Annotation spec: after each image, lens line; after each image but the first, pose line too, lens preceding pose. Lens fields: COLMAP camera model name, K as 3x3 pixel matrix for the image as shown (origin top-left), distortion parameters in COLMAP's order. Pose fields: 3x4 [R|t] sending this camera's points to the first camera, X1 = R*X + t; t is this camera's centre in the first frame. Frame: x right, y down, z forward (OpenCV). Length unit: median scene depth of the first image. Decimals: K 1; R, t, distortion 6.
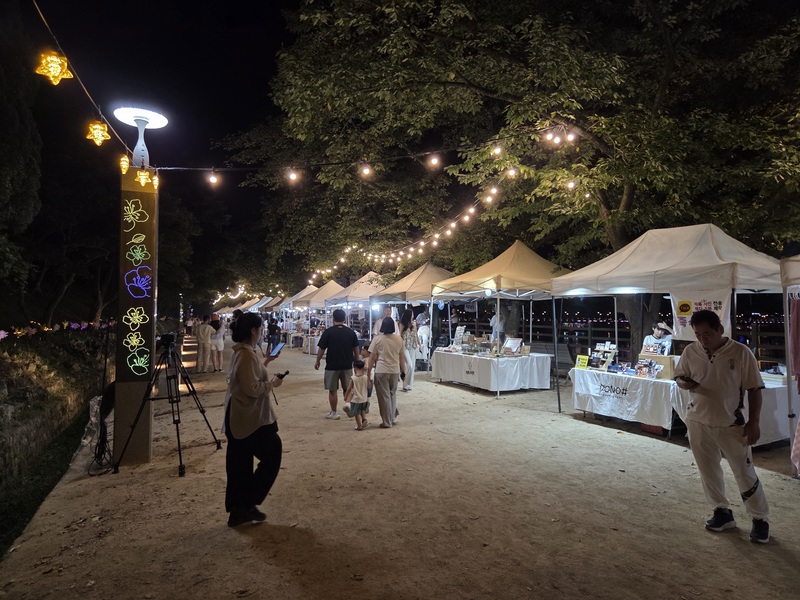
lens RADIAL K [[523.7, 0, 406.1], [0, 523.7, 298.5], [0, 0, 1]] dist [0.050640, -0.024144]
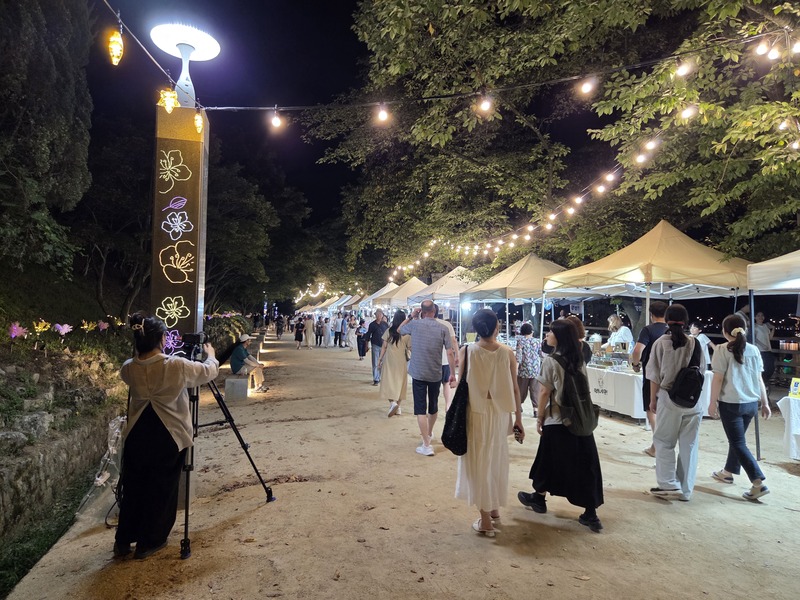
lens RADIAL K [[523.7, 0, 403.6], [0, 523.7, 297.5], [0, 0, 1]] dist [0.050640, -0.024144]
pose [[0.988708, 0.011988, -0.149377, -0.043346], [-0.012506, 0.999919, -0.002531, 0.008372], [0.149335, 0.004371, 0.988777, 0.166778]]
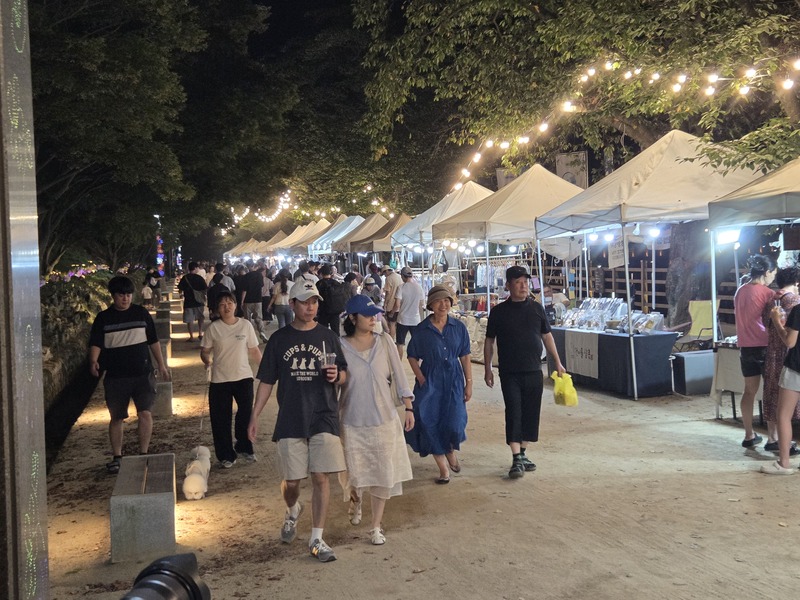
lens RADIAL K [[1125.9, 0, 398.1], [0, 1125.9, 301.2], [0, 0, 1]] dist [0.071746, 0.000000]
pose [[0.980655, -0.022909, -0.194401, -0.166873], [0.038281, 0.996396, 0.075688, -0.005369], [0.191967, -0.081665, 0.977998, 0.382128]]
